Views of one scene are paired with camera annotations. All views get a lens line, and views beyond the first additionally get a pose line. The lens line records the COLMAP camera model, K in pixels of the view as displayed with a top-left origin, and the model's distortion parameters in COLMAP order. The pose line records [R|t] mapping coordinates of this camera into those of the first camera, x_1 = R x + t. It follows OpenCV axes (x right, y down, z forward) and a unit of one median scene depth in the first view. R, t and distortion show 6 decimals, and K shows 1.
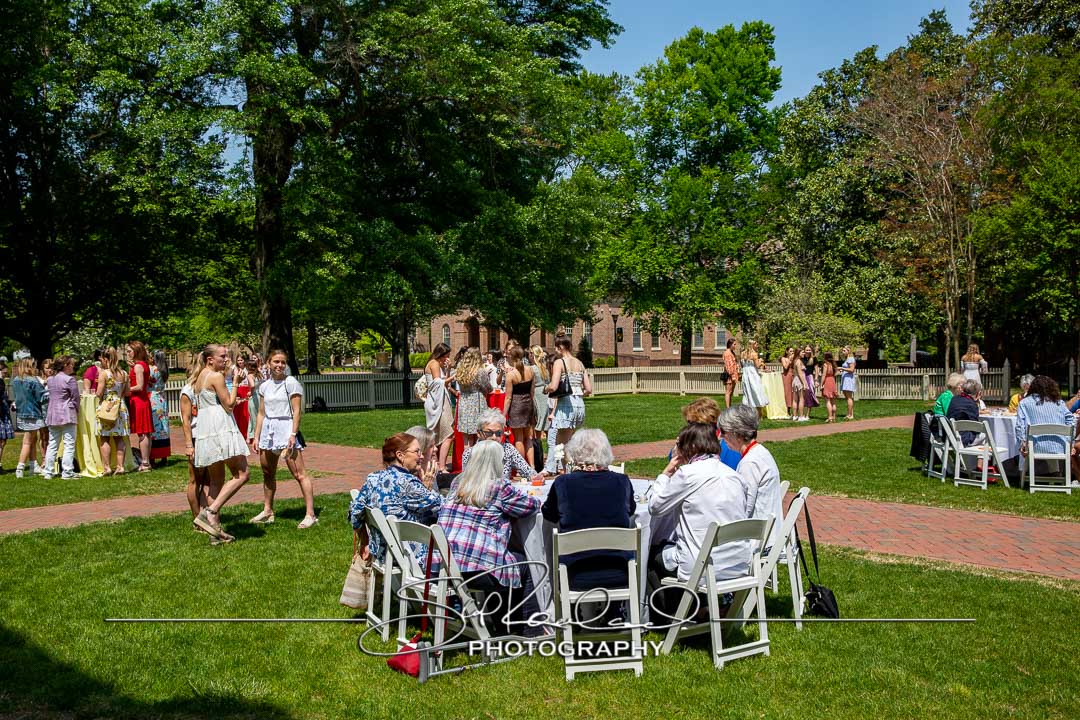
lens RADIAL K [[1133.8, 0, 540.0], [0, 1133.8, 360.0], [0, 0, 1]] dist [-0.001052, -0.003680]
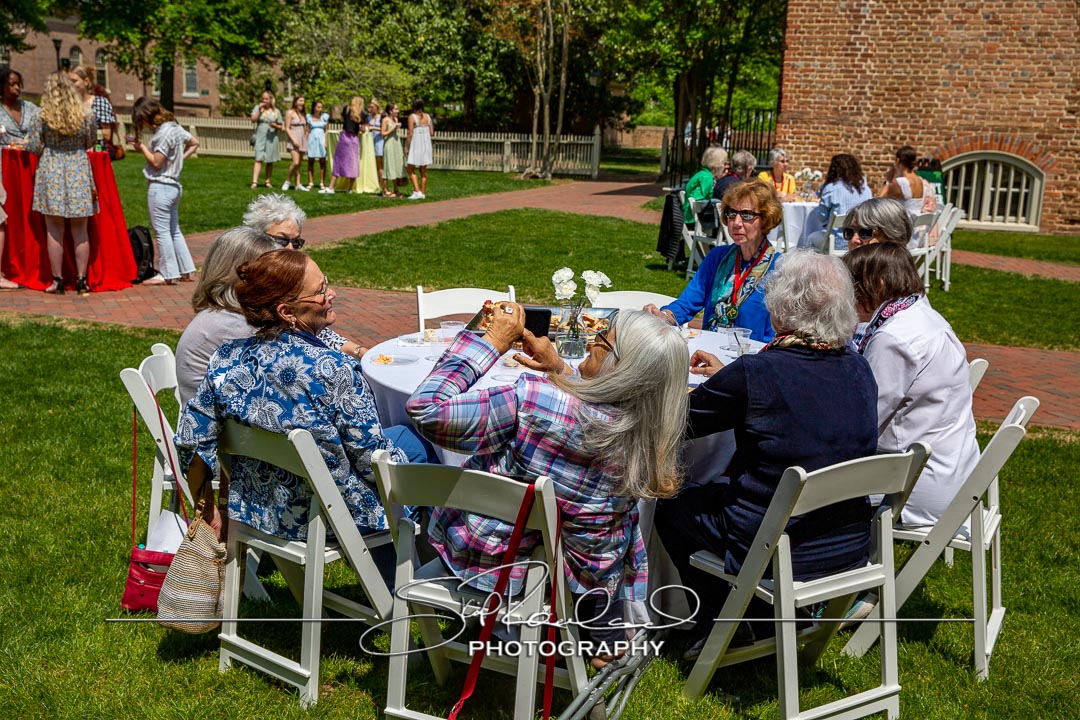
lens RADIAL K [[1252.9, 0, 540.0], [0, 1252.9, 360.0], [0, 0, 1]] dist [0.069740, 0.005040]
pose [[0.878315, -0.048764, 0.475590, -0.073081], [-0.042540, 0.982867, 0.179340, 0.003491], [-0.476187, -0.177748, 0.861192, 0.135191]]
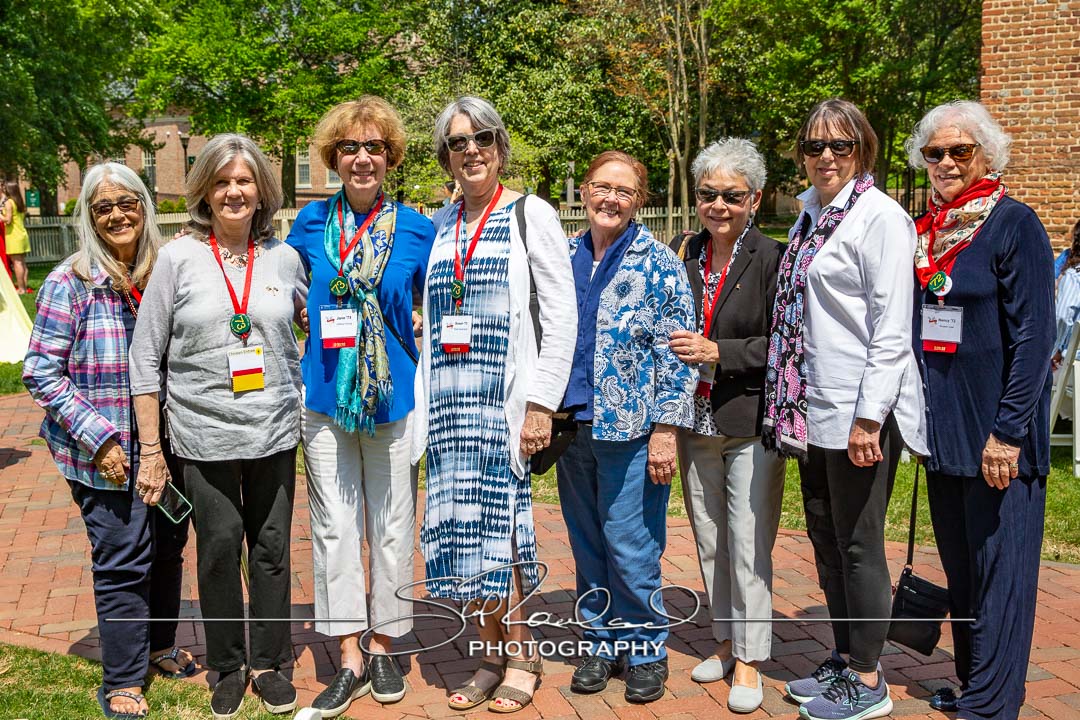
lens RADIAL K [[1222.1, 0, 508.8], [0, 1222.1, 307.0], [0, 0, 1]] dist [0.015179, 0.048777]
pose [[0.953098, -0.037845, 0.300288, 0.031766], [0.012537, 0.996237, 0.085760, 0.002333], [-0.302403, -0.077973, 0.949985, 0.258228]]
